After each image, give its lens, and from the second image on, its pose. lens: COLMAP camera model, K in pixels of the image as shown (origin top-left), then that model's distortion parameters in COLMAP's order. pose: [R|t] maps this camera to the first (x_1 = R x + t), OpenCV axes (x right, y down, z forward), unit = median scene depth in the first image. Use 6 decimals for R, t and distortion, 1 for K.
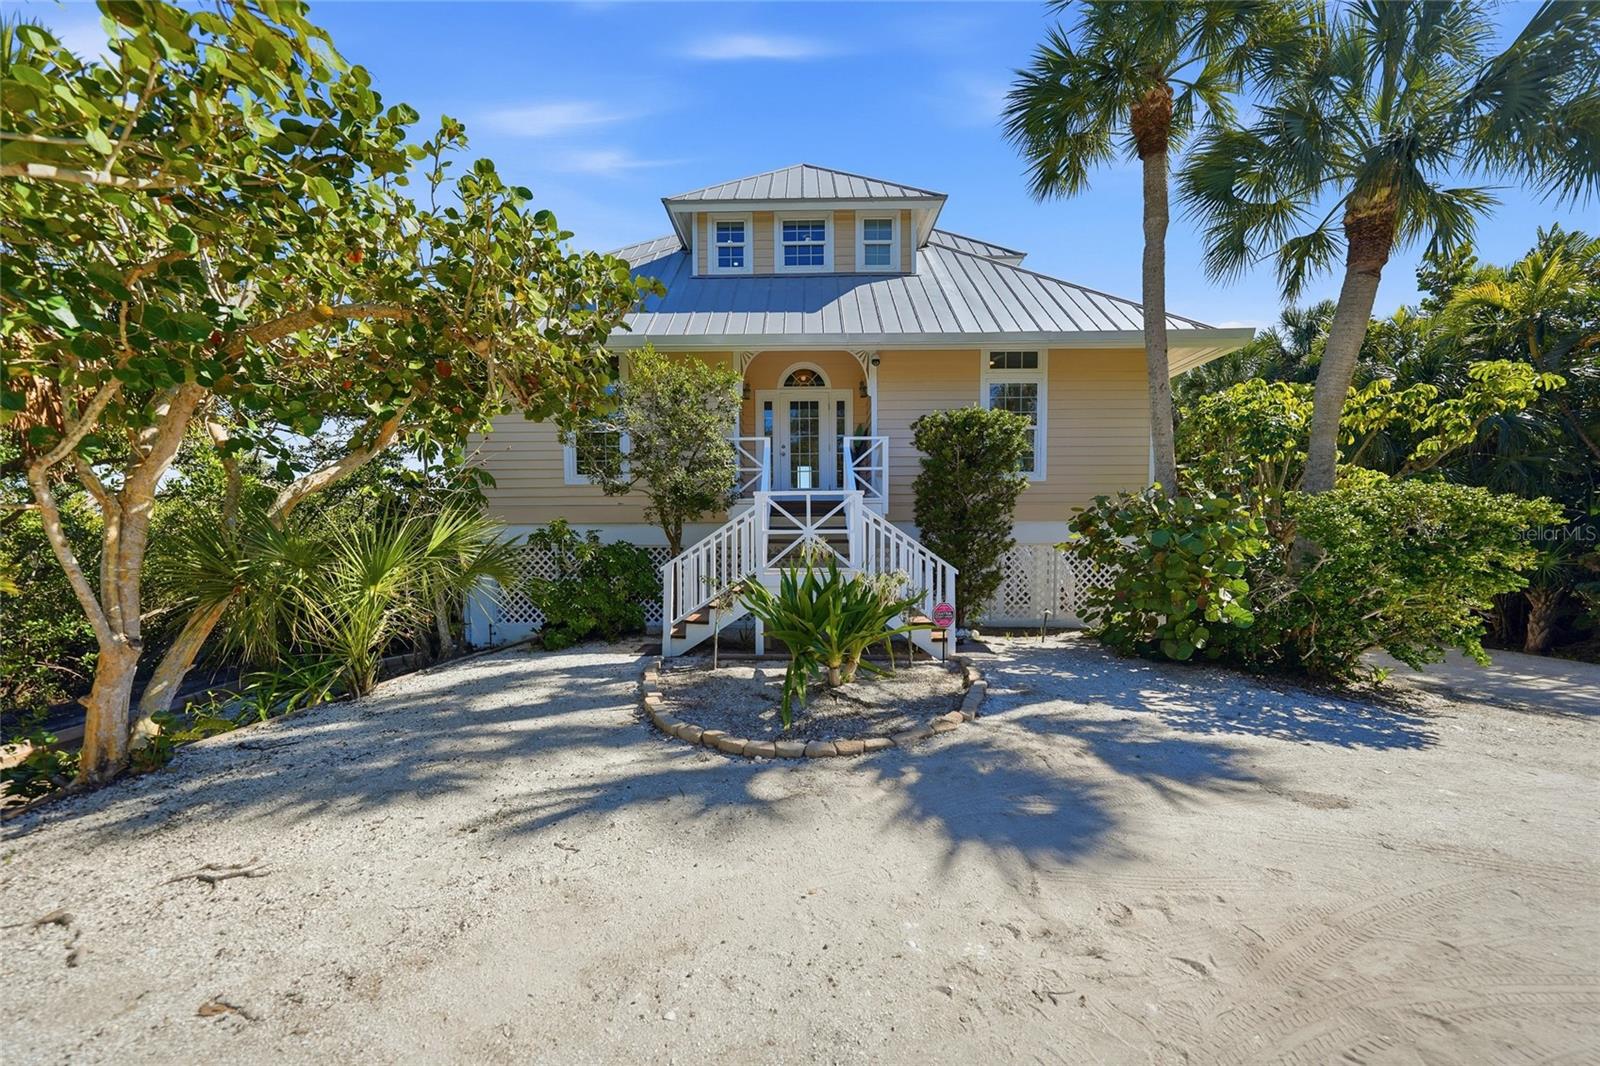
lens RADIAL K [[561.6, 0, 832.5], [0, 561.6, 553.2], [0, 0, 1]] dist [-0.015079, 0.000977]
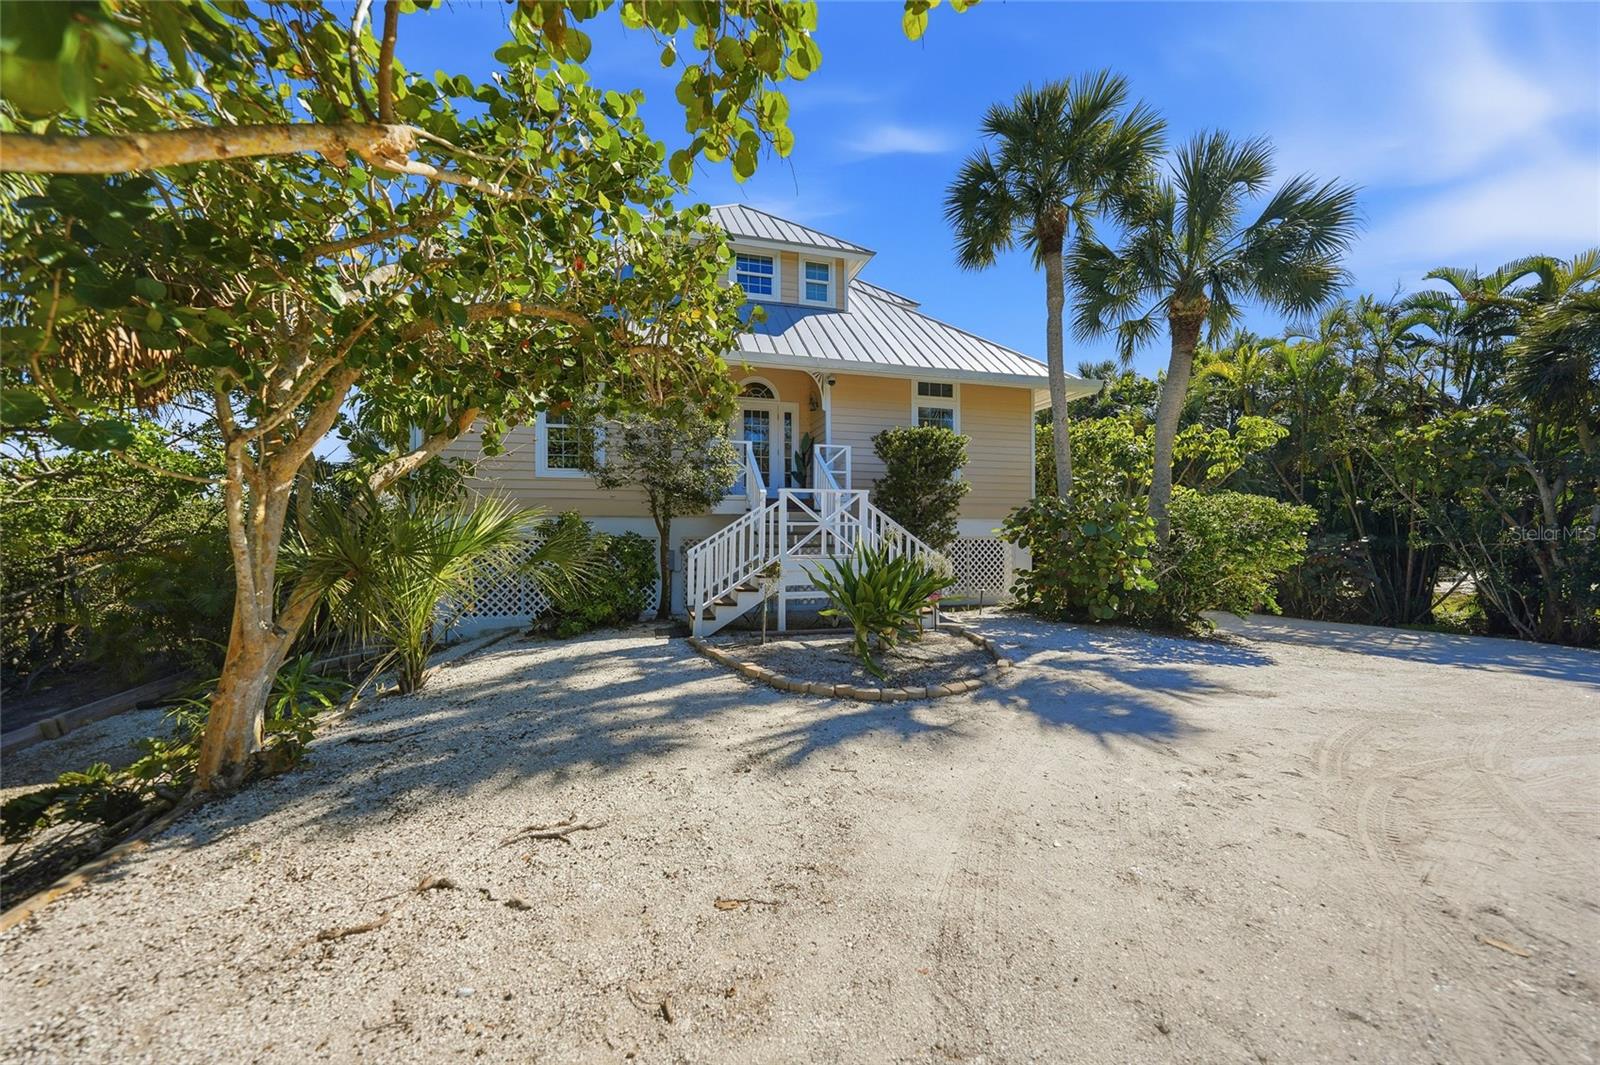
lens RADIAL K [[531.8, 0, 796.2], [0, 531.8, 519.1], [0, 0, 1]] dist [-0.011681, -0.000288]
pose [[0.964687, 0.012125, 0.263121, -0.411302], [0.004146, 0.998117, -0.061198, 0.020718], [-0.263368, 0.060128, 0.962820, -0.062234]]
